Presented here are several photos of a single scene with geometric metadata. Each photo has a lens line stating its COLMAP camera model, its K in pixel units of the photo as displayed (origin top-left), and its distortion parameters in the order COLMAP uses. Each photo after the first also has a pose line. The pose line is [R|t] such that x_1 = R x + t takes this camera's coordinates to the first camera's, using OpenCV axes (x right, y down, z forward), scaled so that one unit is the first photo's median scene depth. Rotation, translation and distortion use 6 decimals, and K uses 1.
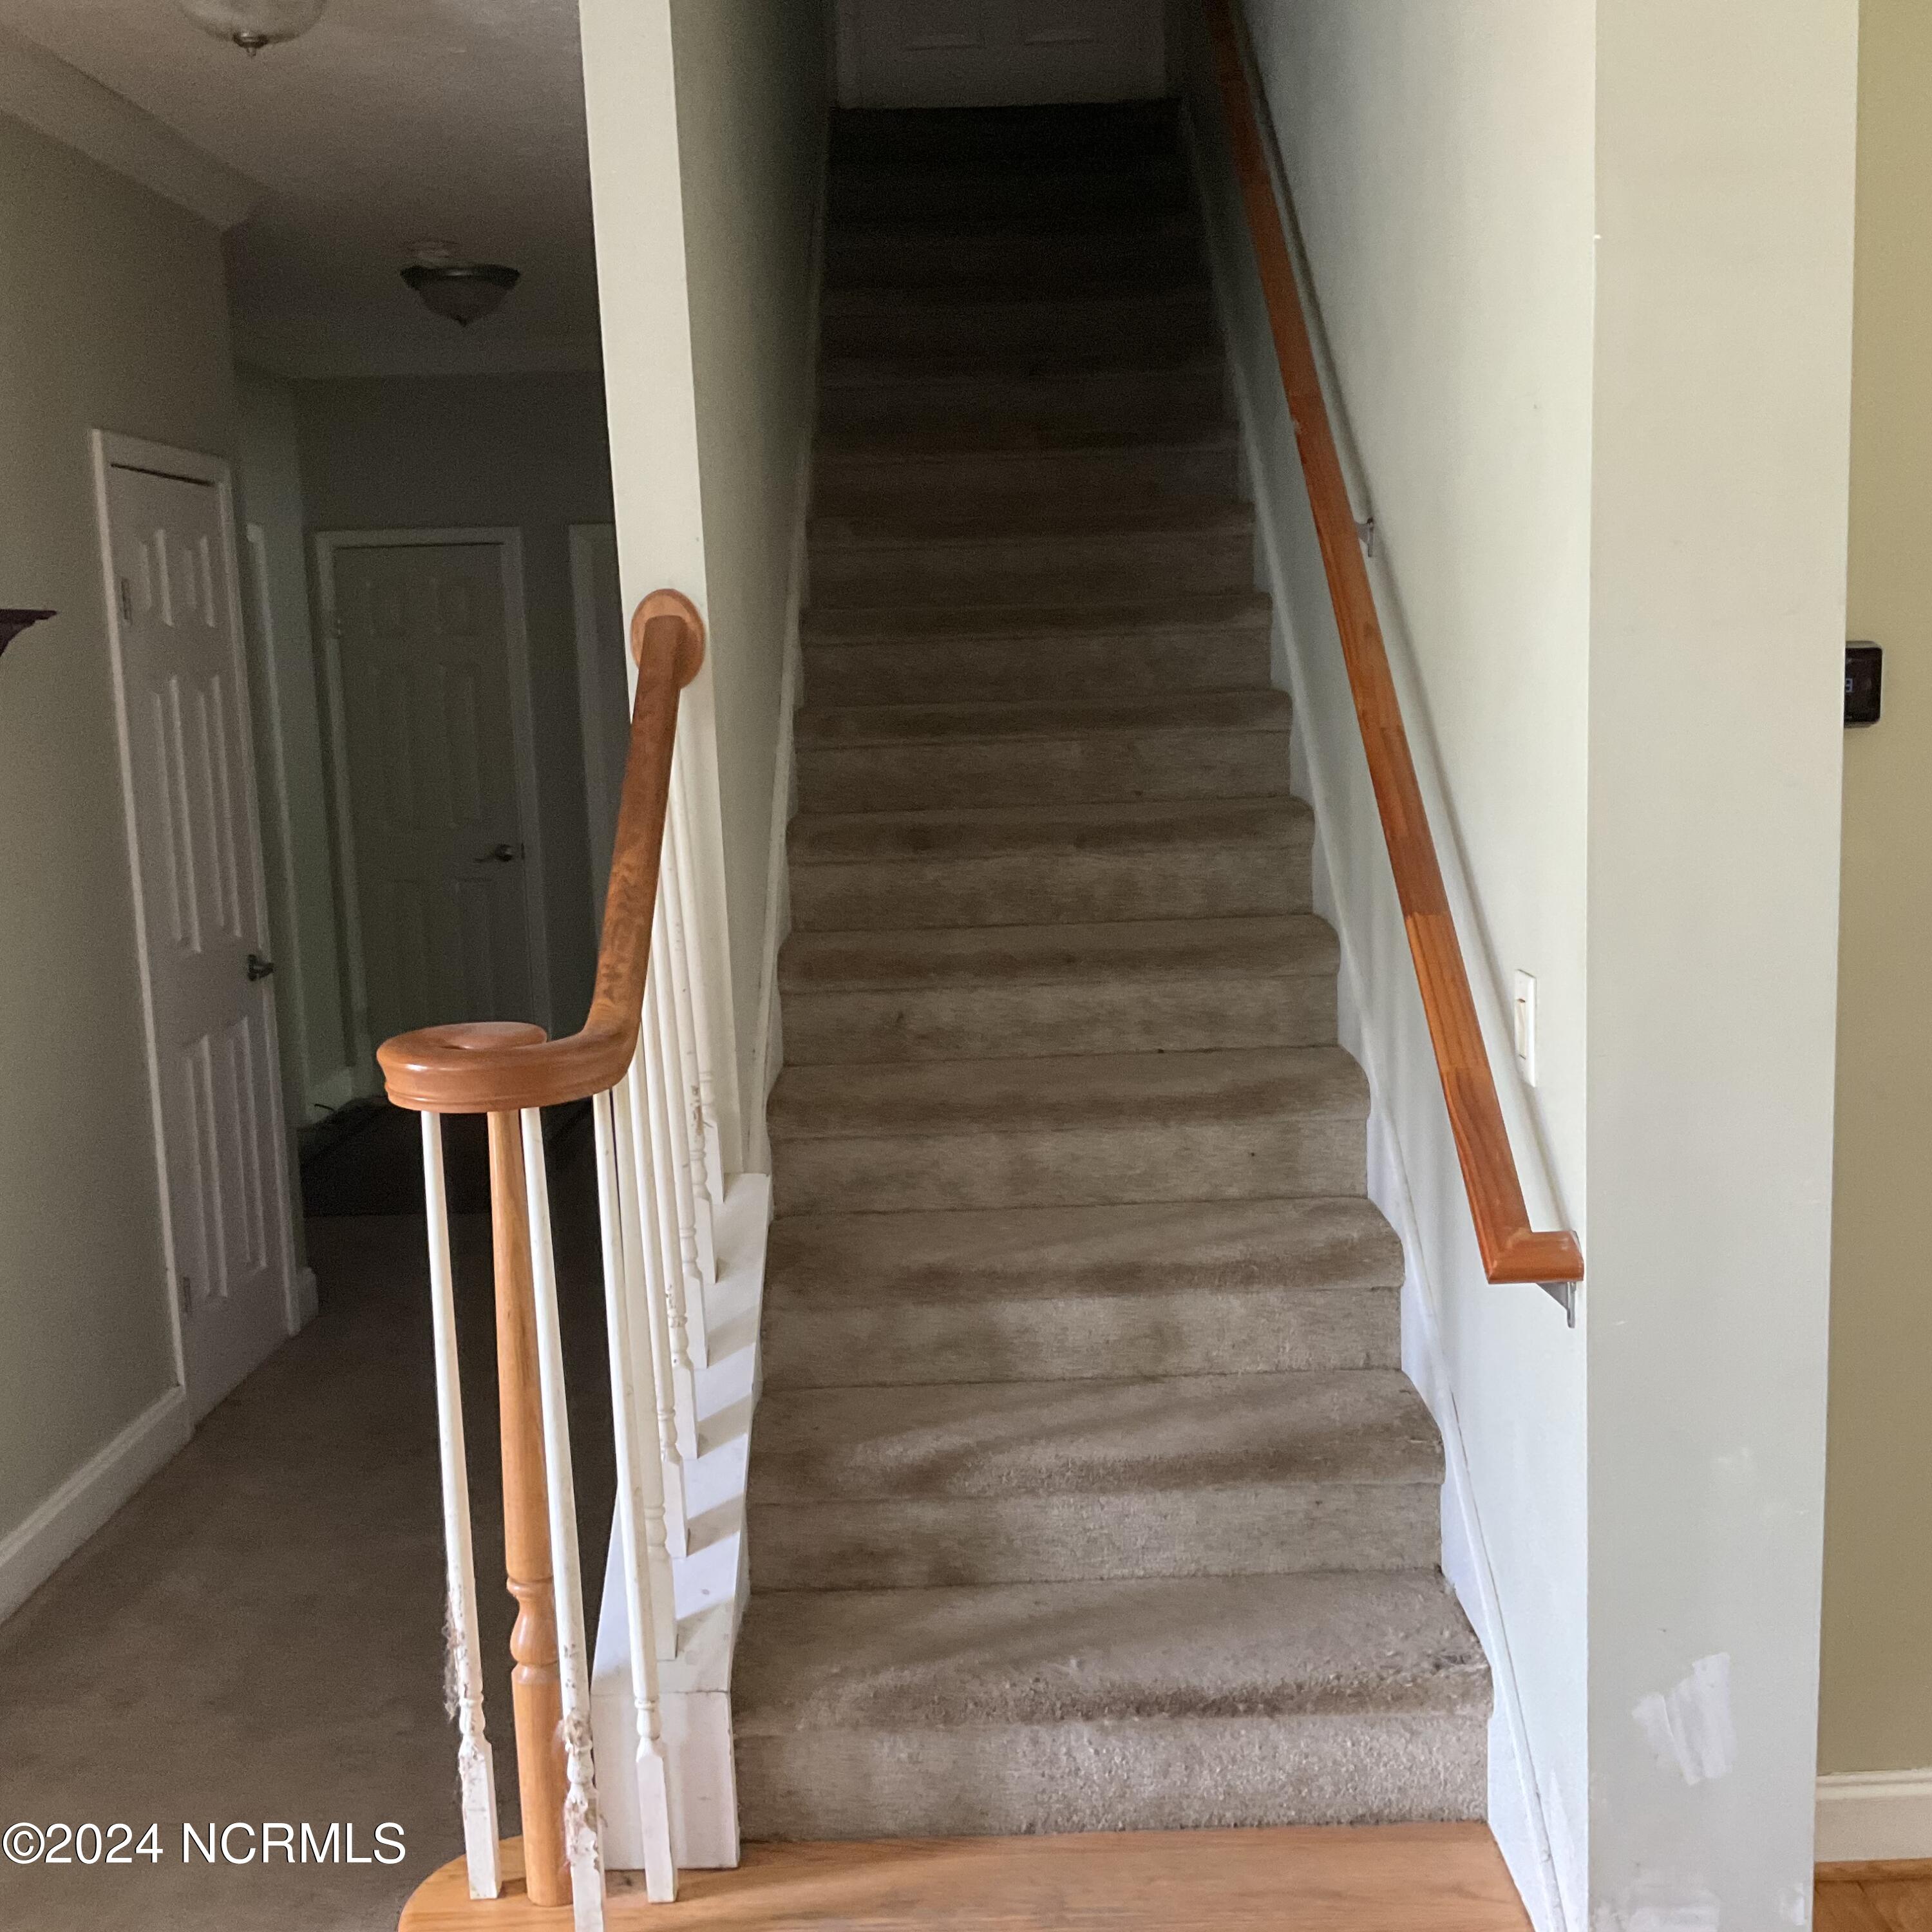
lens RADIAL K [[2148.2, 0, 966.0], [0, 2148.2, 966.0], [0, 0, 1]] dist [0.120520, -0.253135]
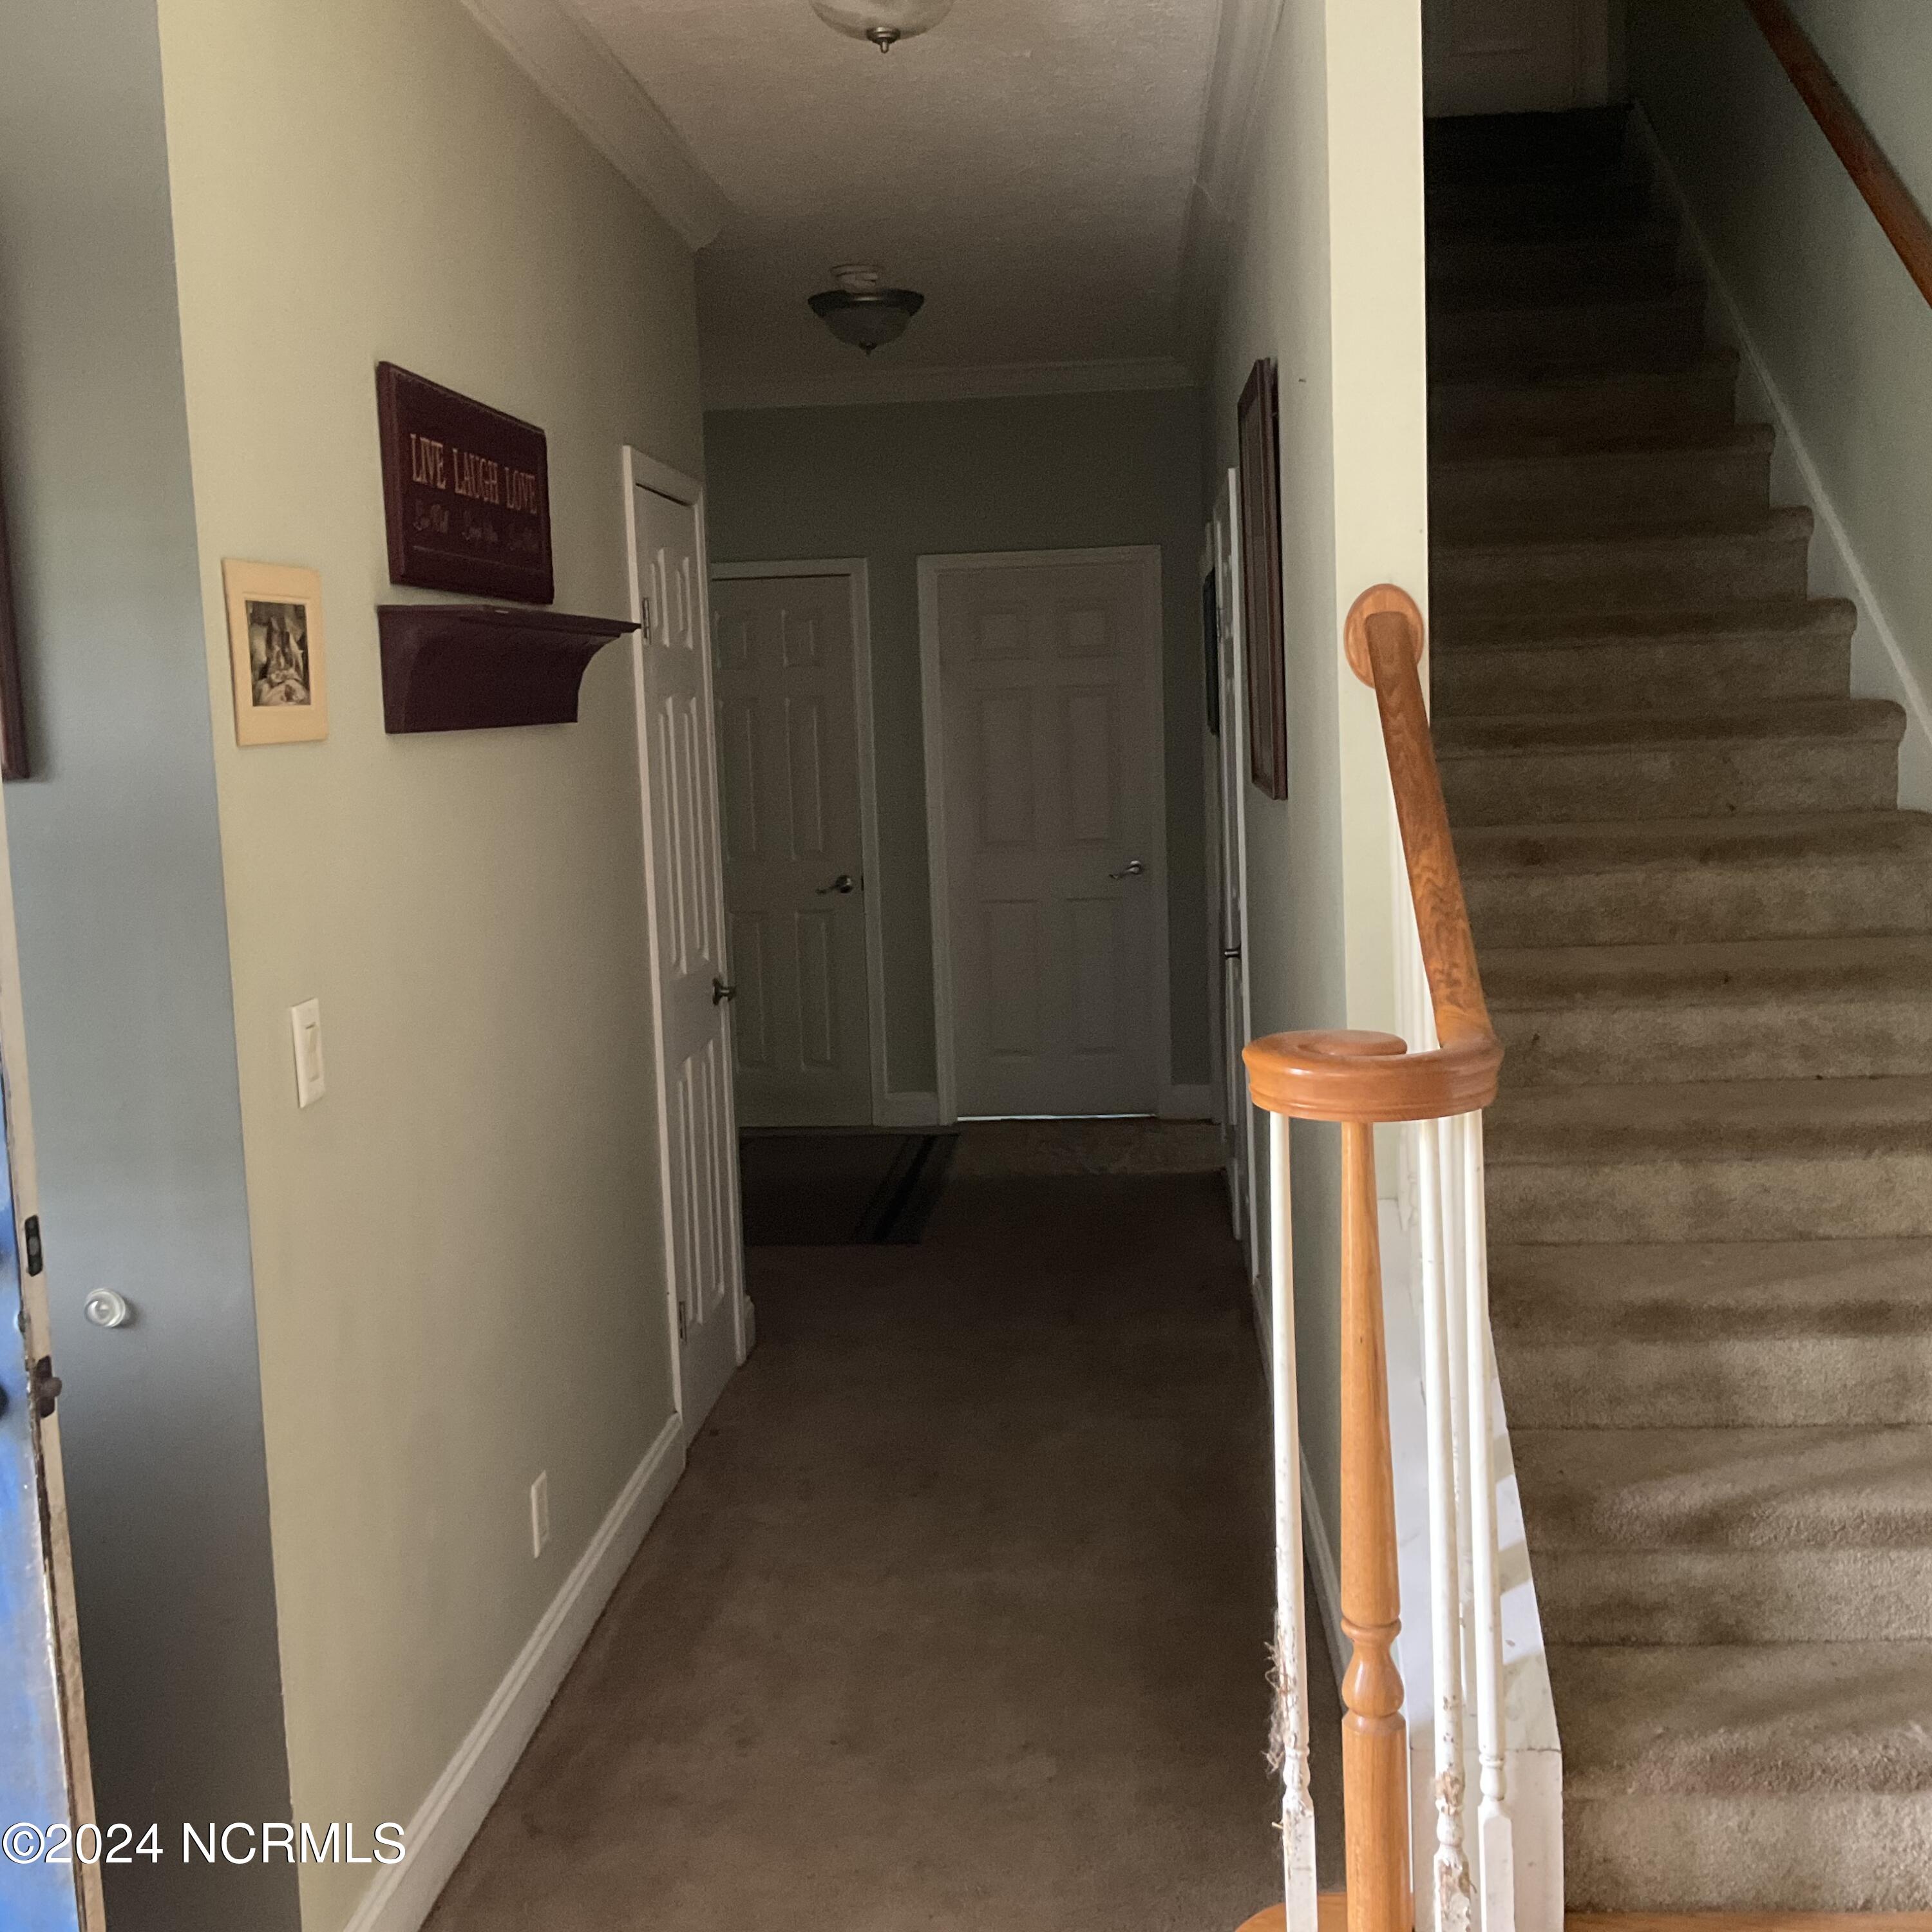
lens RADIAL K [[2148.2, 0, 966.0], [0, 2148.2, 966.0], [0, 0, 1]] dist [0.120520, -0.253135]
pose [[0.998358, 0.004401, -0.057112, -0.260332], [-0.005600, 0.999767, -0.020853, 0.014828], [0.057007, 0.021139, 0.998150, 0.036553]]
